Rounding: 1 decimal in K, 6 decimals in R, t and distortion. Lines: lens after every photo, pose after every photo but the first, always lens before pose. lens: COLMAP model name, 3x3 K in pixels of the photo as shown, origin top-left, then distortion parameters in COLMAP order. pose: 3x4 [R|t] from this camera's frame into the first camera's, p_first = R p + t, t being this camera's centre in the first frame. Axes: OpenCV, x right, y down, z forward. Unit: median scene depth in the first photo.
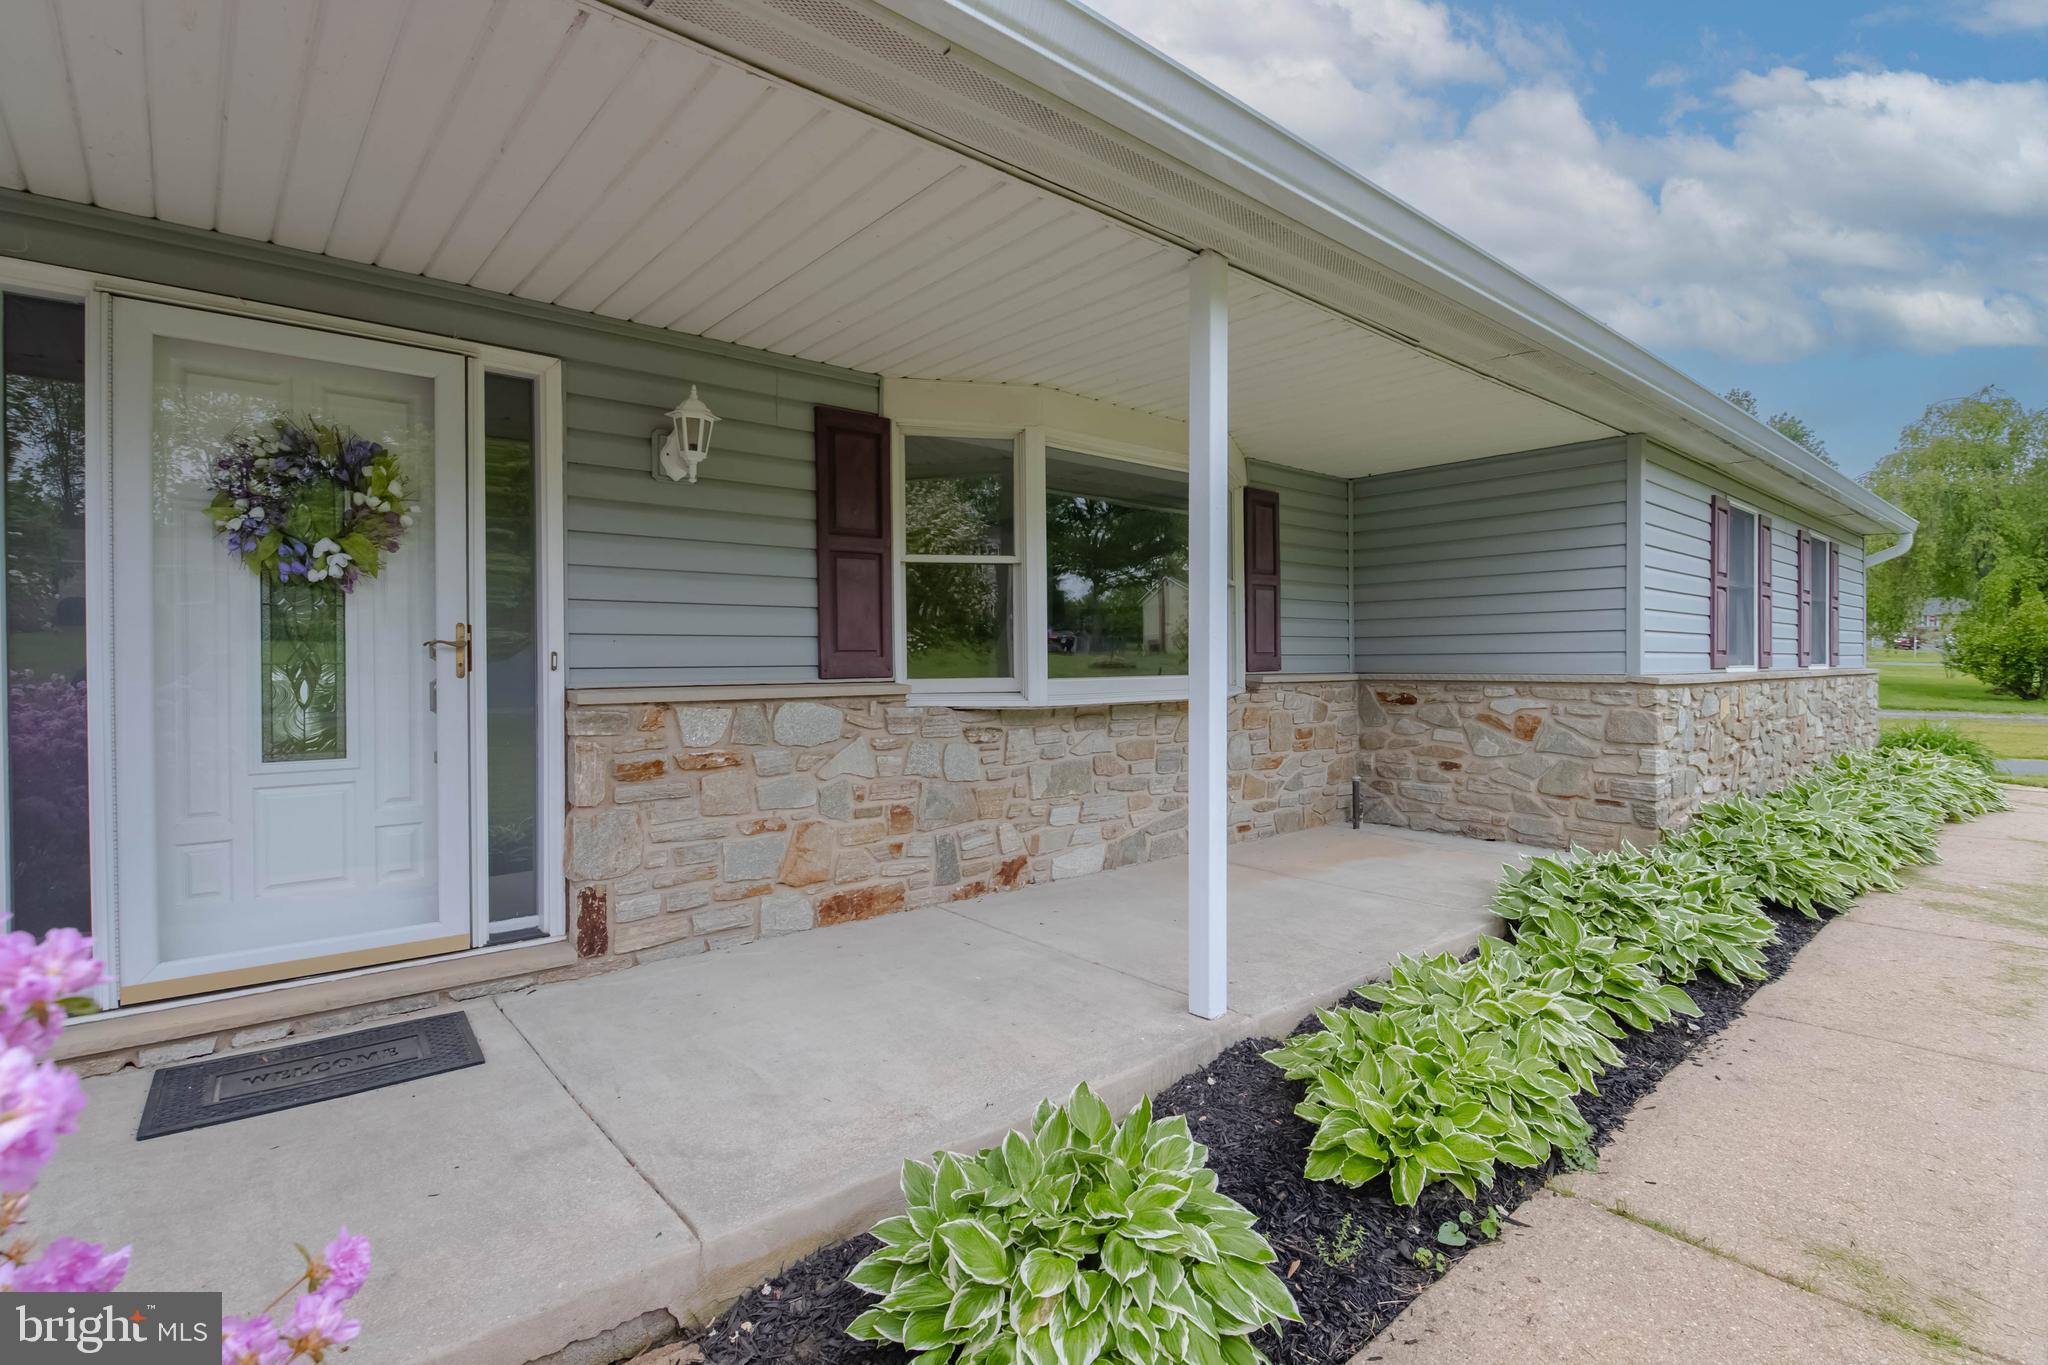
lens RADIAL K [[1006.0, 0, 1018.9], [0, 1006.0, 665.1], [0, 0, 1]] dist [-0.007079, -0.001049]
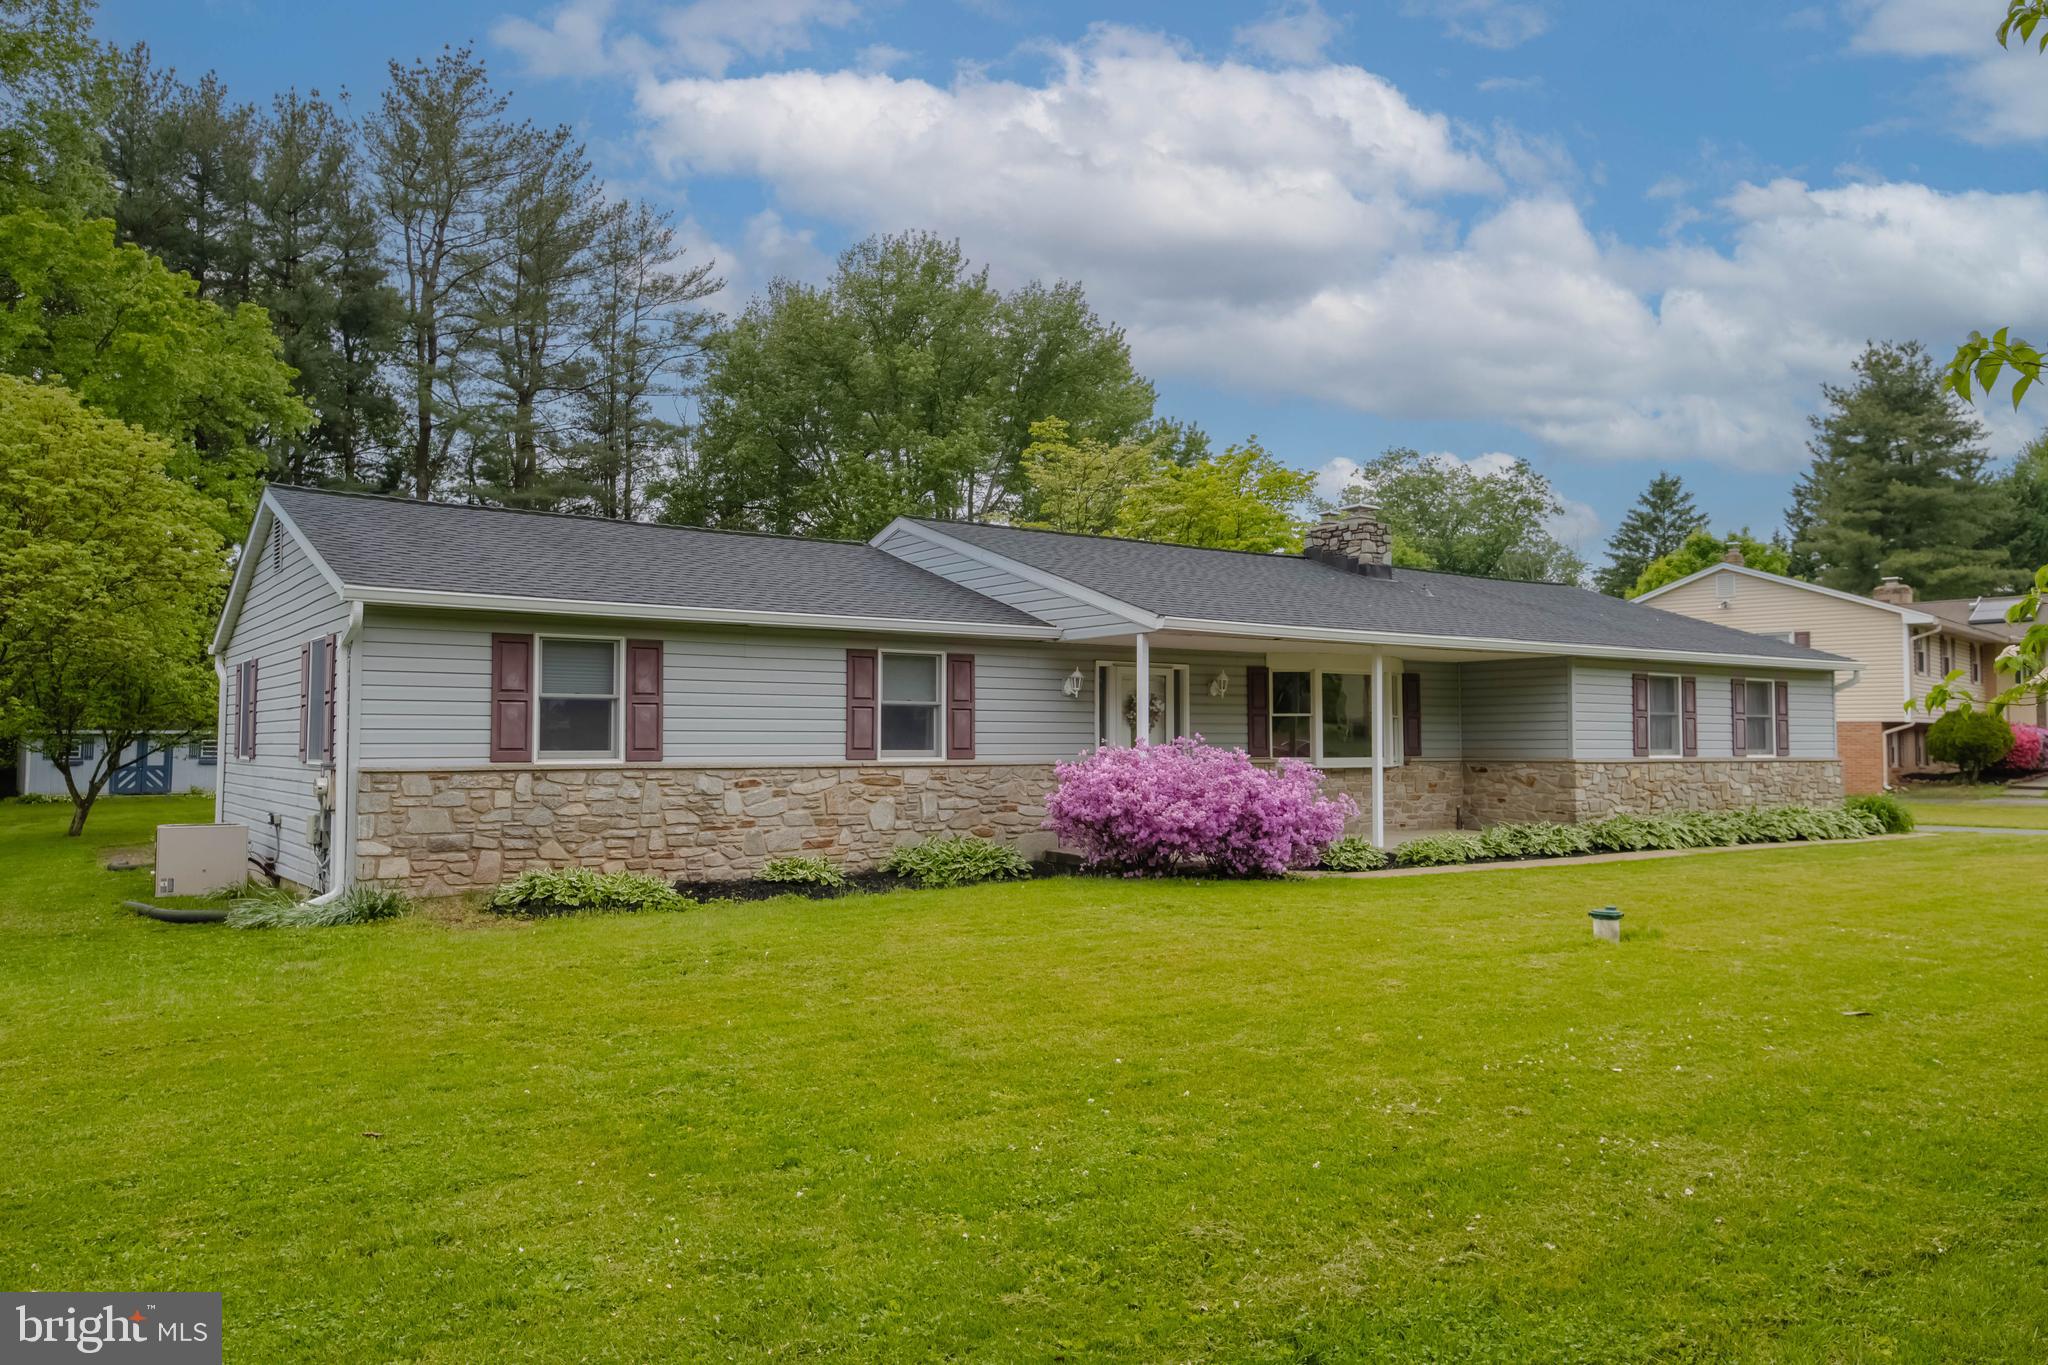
lens RADIAL K [[1494.6, 0, 1024.0], [0, 1494.6, 682.5], [0, 0, 1]] dist [0.004563, -0.000111]
pose [[0.996111, 0.000159, -0.088105, -0.343697], [-0.004324, 0.998881, -0.047088, 0.003319], [0.087999, 0.047286, 0.994998, -2.547704]]
